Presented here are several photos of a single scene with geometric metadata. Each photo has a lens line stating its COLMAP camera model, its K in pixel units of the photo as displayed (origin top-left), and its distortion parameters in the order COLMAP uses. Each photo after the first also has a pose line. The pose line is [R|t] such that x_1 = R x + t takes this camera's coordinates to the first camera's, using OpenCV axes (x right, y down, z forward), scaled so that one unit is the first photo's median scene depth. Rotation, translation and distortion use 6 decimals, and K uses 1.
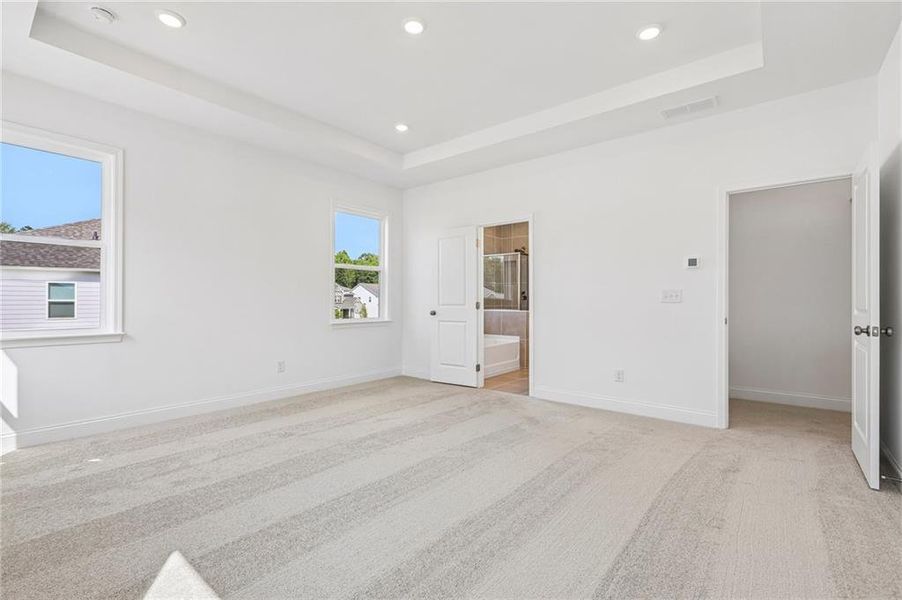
lens RADIAL K [[403.7, 0, 447.1], [0, 403.7, 298.7], [0, 0, 1]] dist [0.001083, 0.000550]
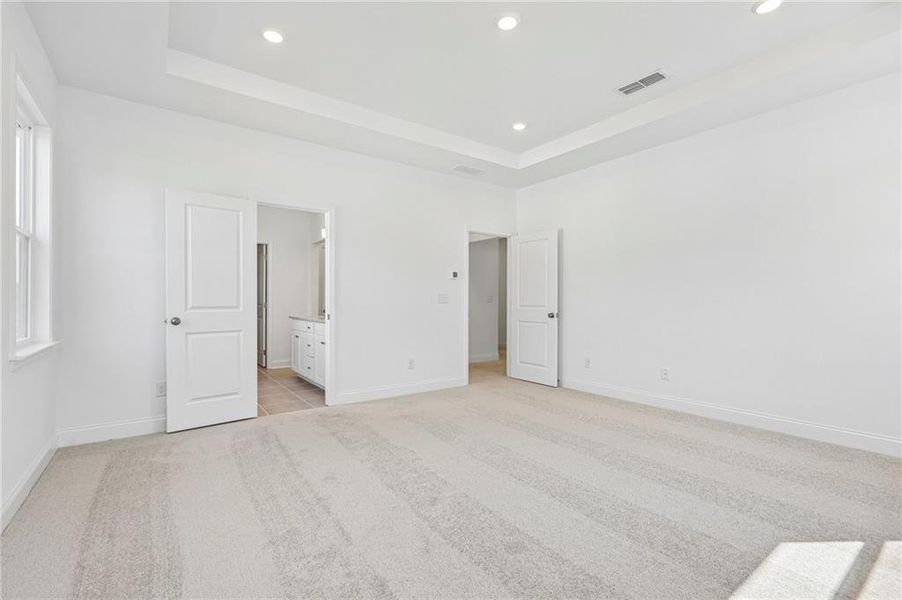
lens RADIAL K [[403.7, 0, 451.2], [0, 403.7, 301.8], [0, 0, 1]] dist [0.001083, 0.000550]
pose [[0.242331, 0.004884, 0.970181, -0.862196], [0.003410, 0.999977, -0.005885, 0.016993], [-0.970188, 0.004734, 0.242309, 0.723356]]
